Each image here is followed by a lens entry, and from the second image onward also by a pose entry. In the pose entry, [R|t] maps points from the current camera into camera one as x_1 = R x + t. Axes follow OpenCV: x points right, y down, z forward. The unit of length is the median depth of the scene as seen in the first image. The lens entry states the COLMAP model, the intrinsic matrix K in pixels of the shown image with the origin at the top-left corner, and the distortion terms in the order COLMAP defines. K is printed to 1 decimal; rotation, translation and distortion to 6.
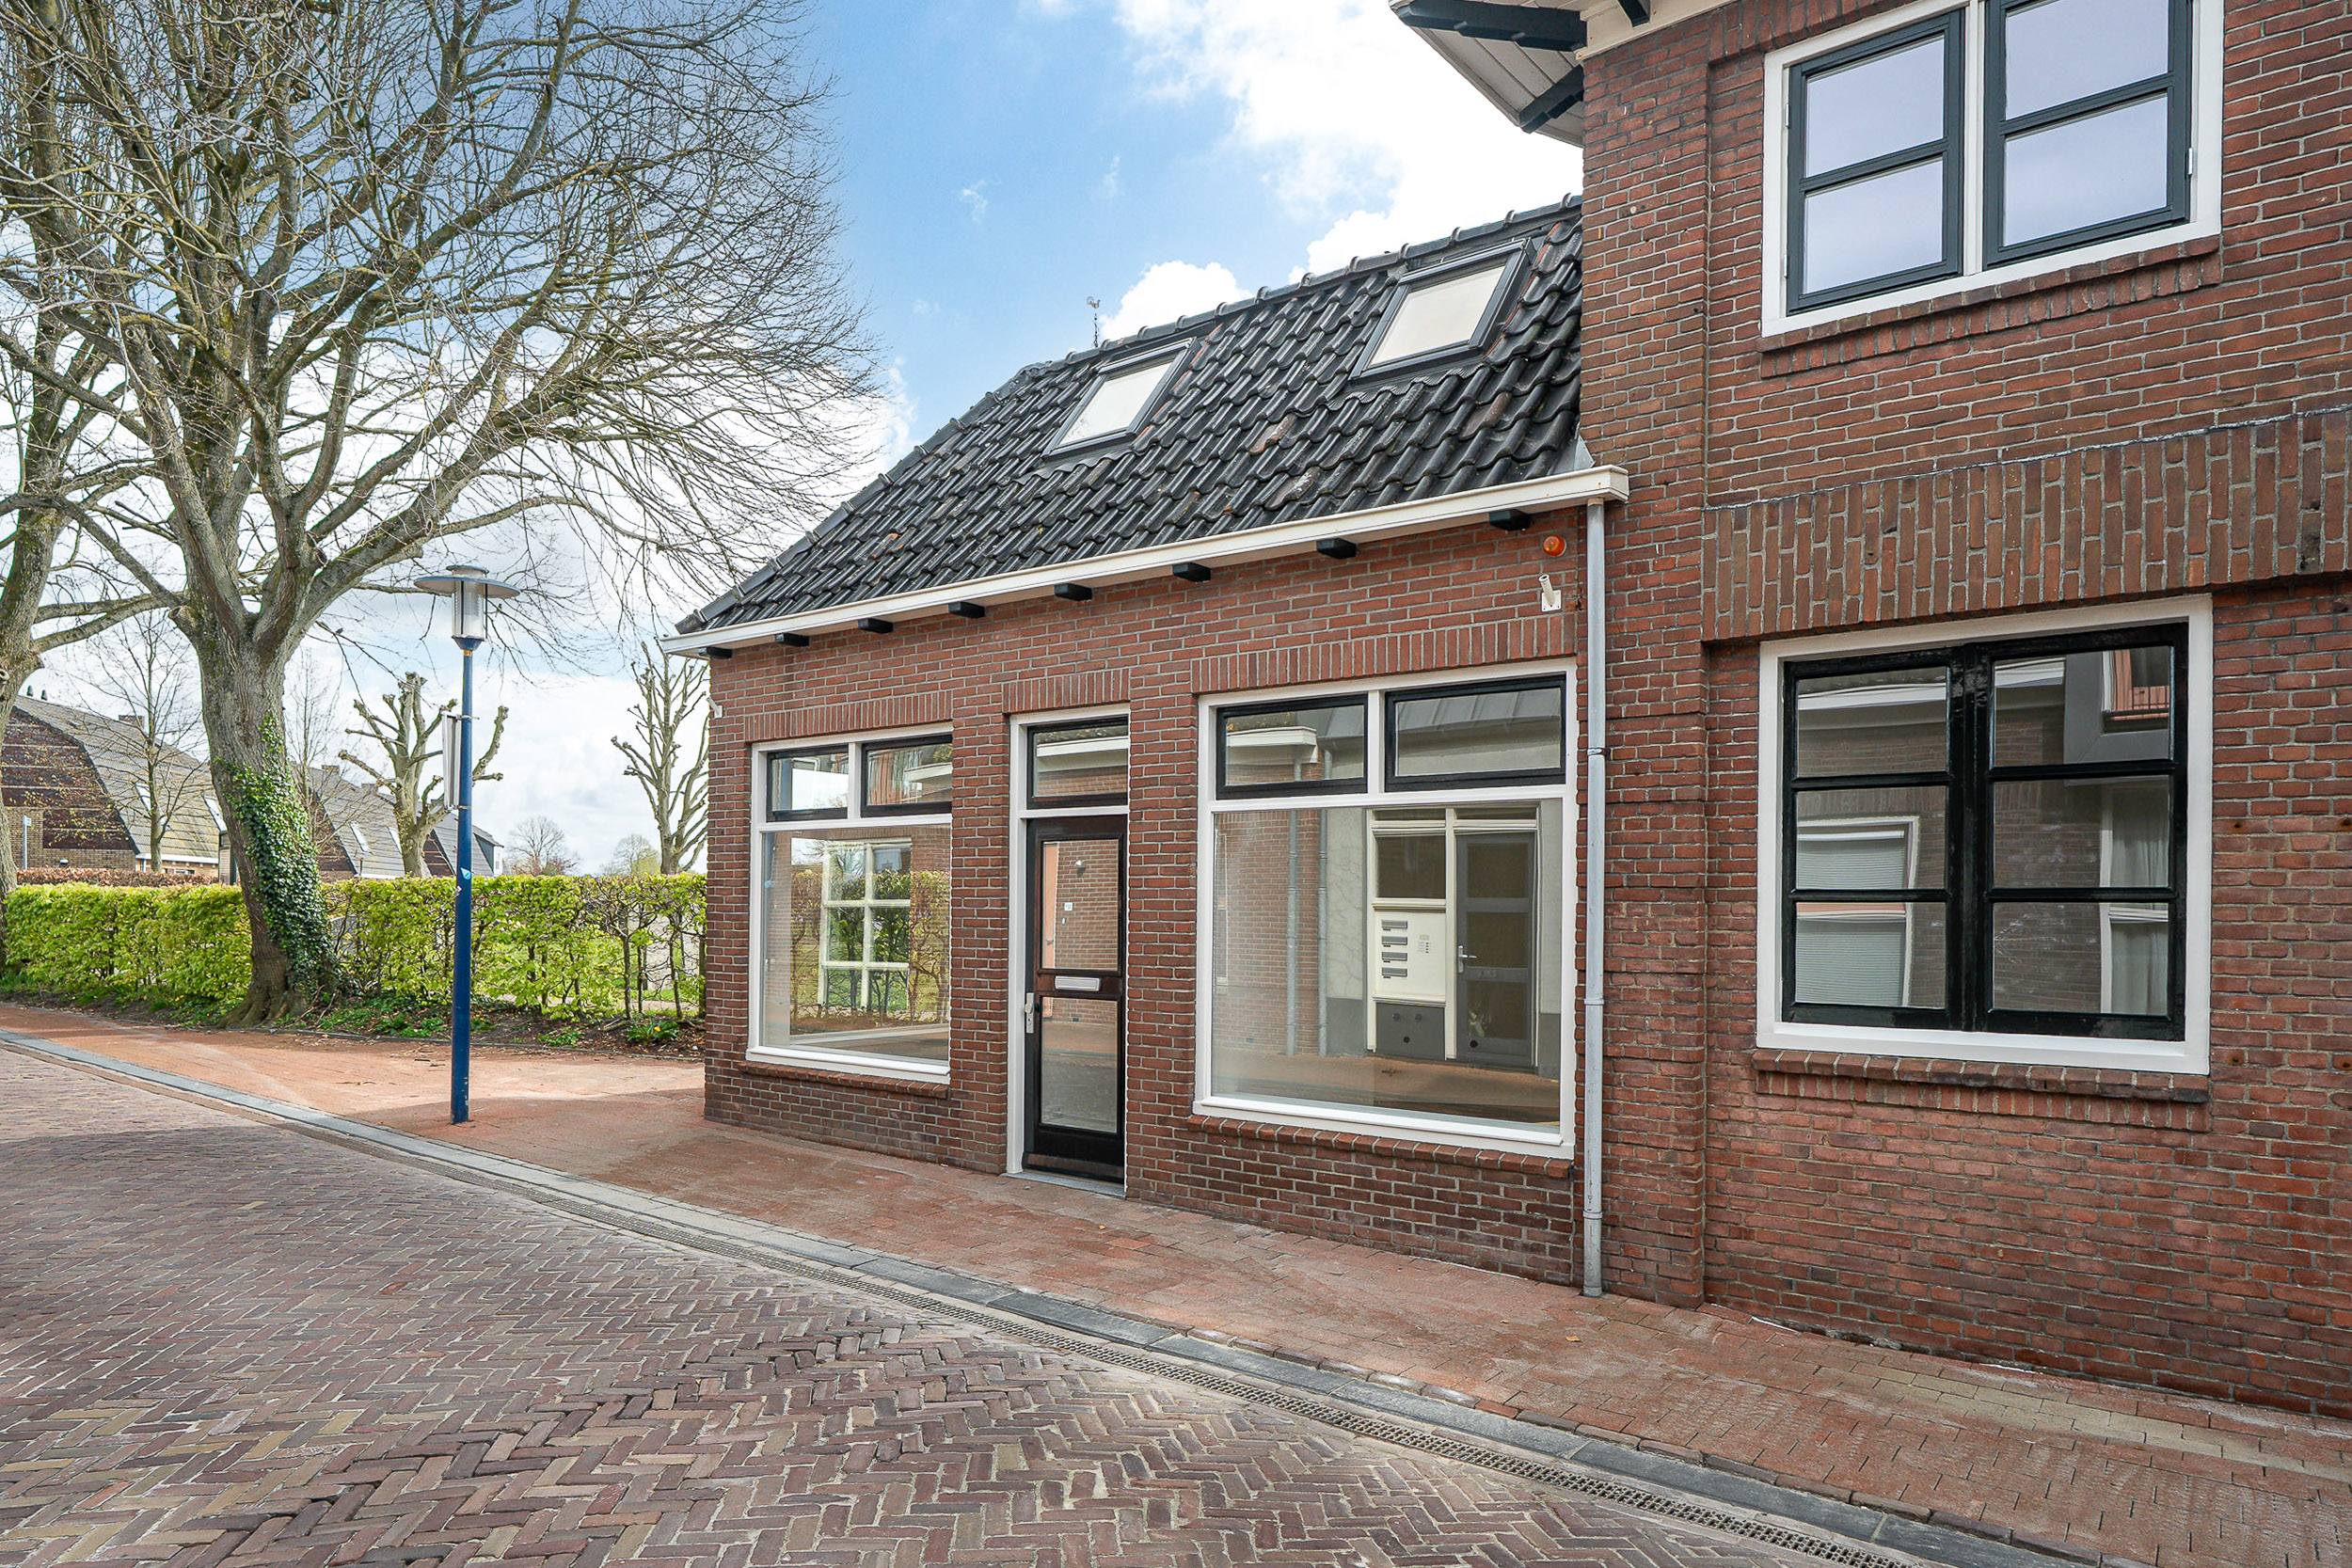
lens RADIAL K [[1406.7, 0, 1174.8], [0, 1406.7, 897.9], [0, 0, 1]] dist [0.002278, 0.001089]
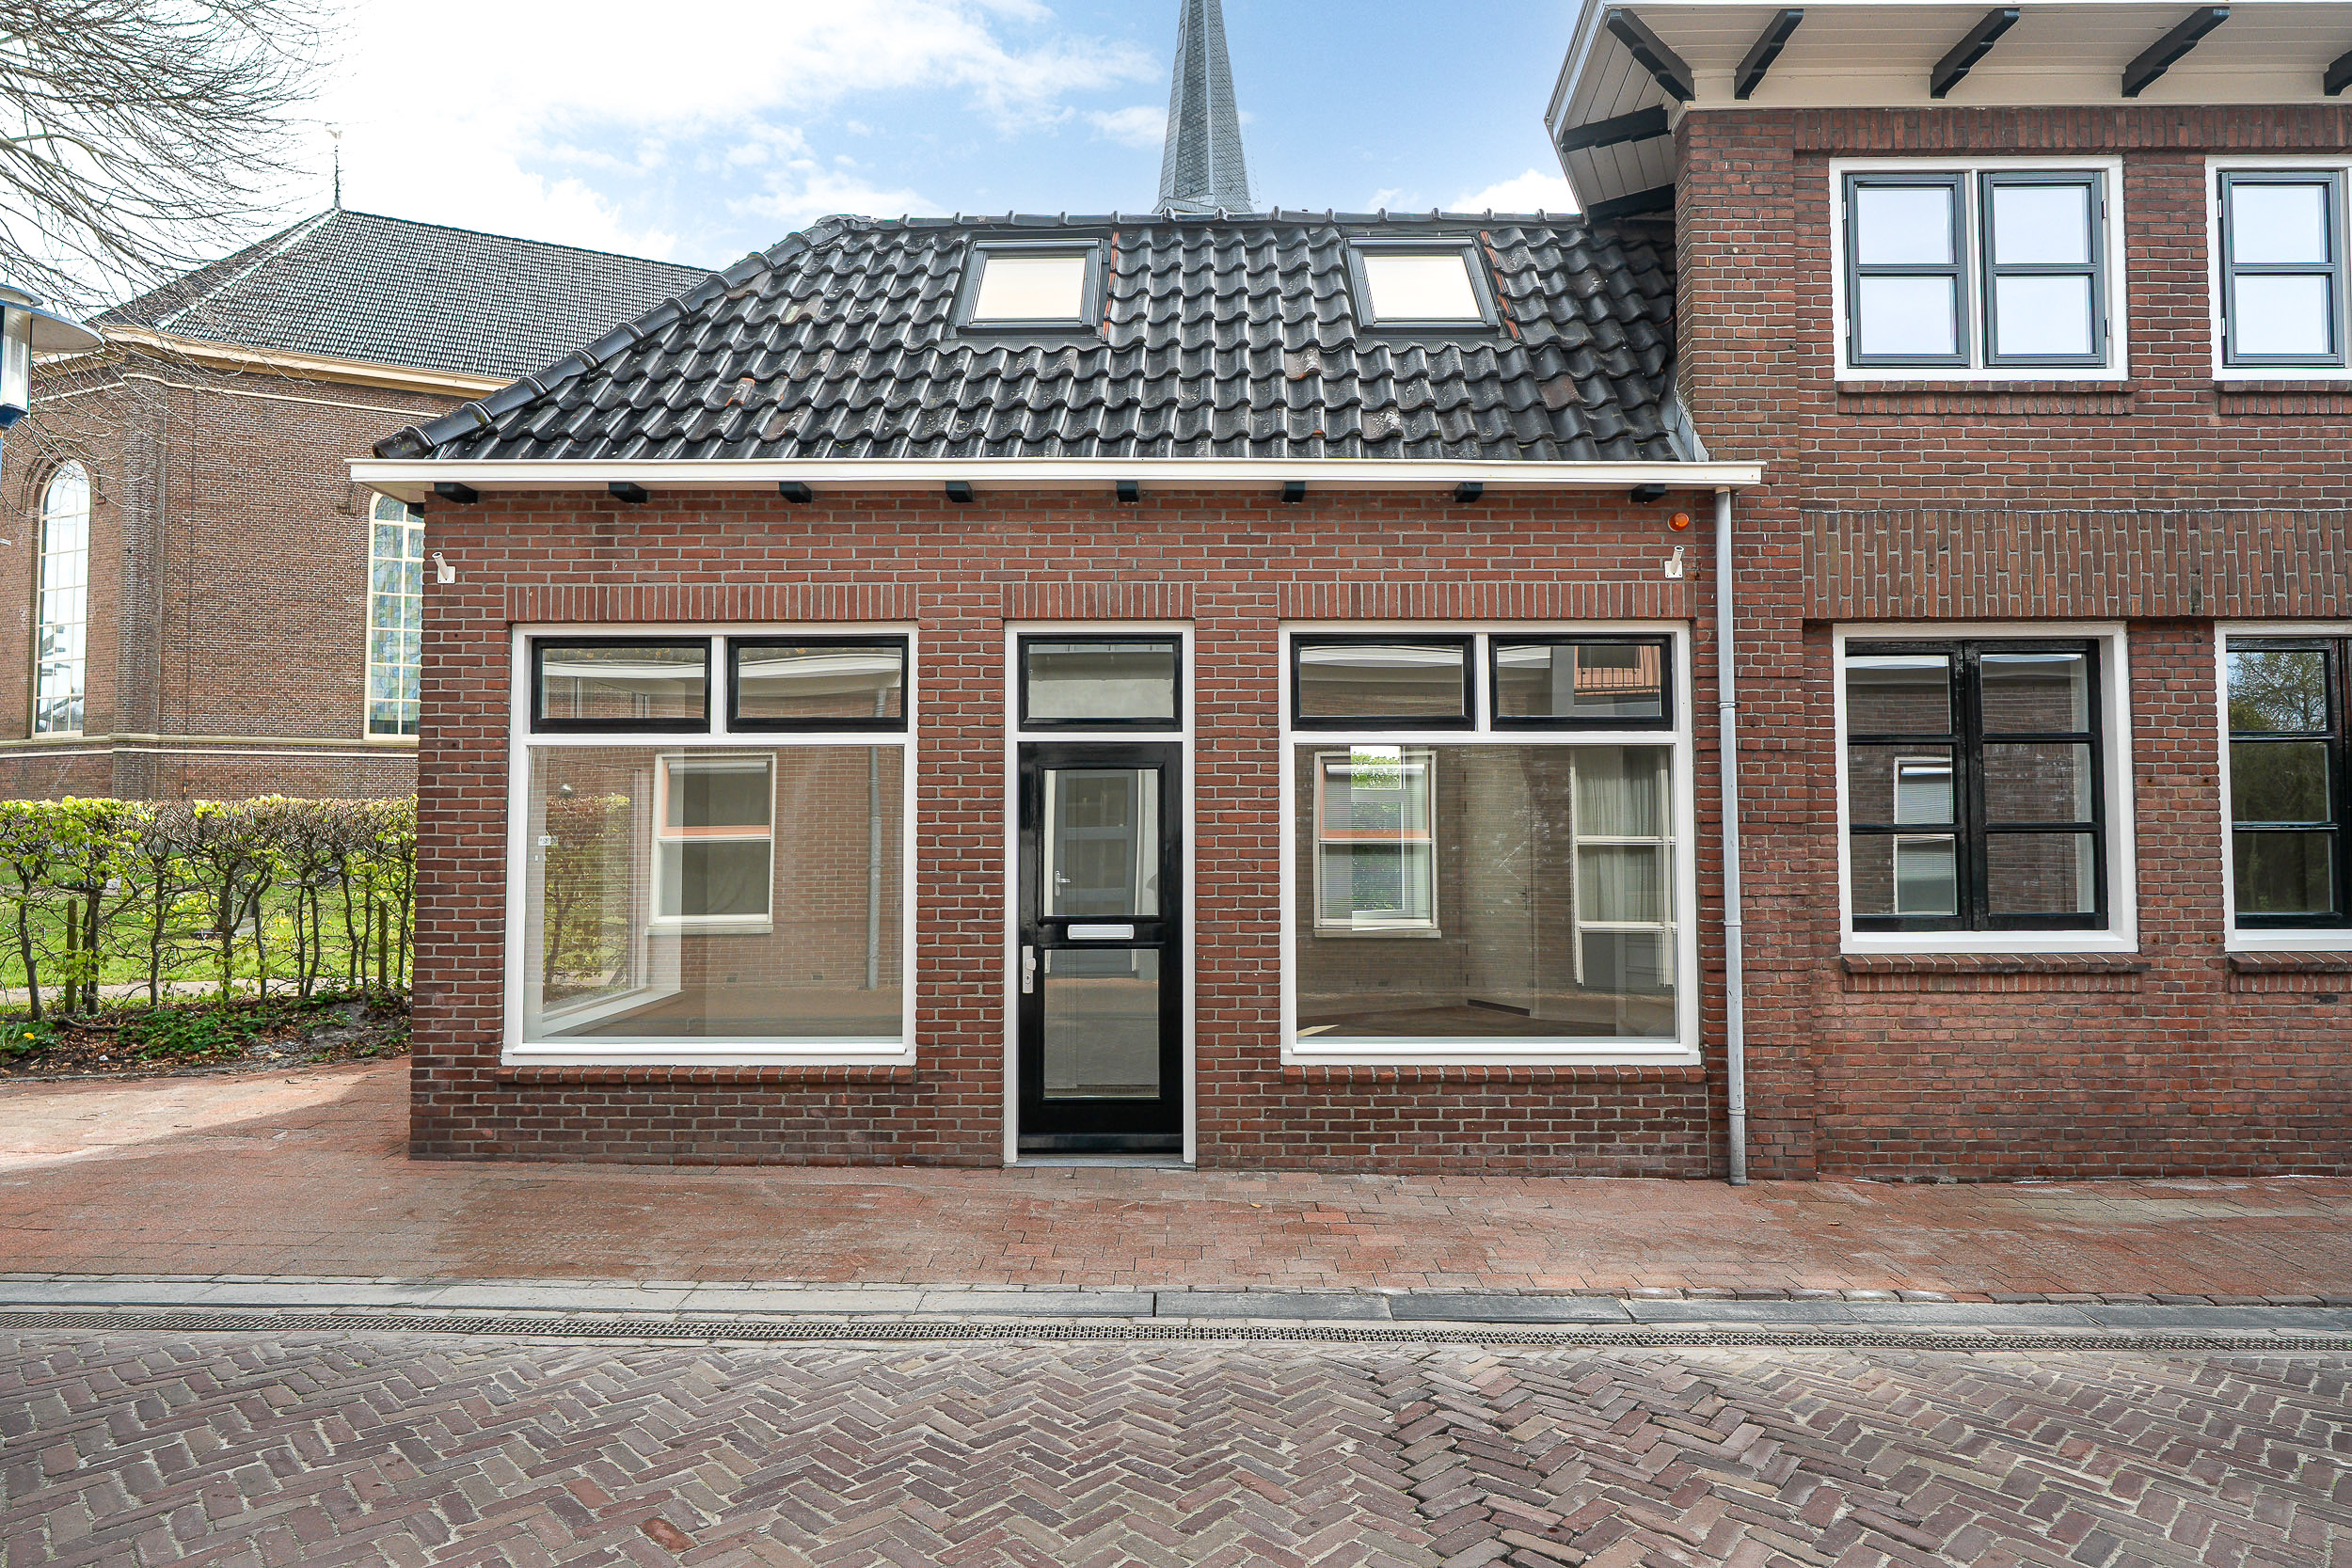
lens RADIAL K [[1291.2, 0, 1183.4], [0, 1291.2, 769.4], [0, 0, 1]] dist [0.000115, 0.000284]
pose [[0.795869, 0.019242, 0.605163, -0.714630], [0.004549, 0.999277, -0.037755, -0.013823], [-0.605452, 0.032801, 0.795206, 0.445442]]
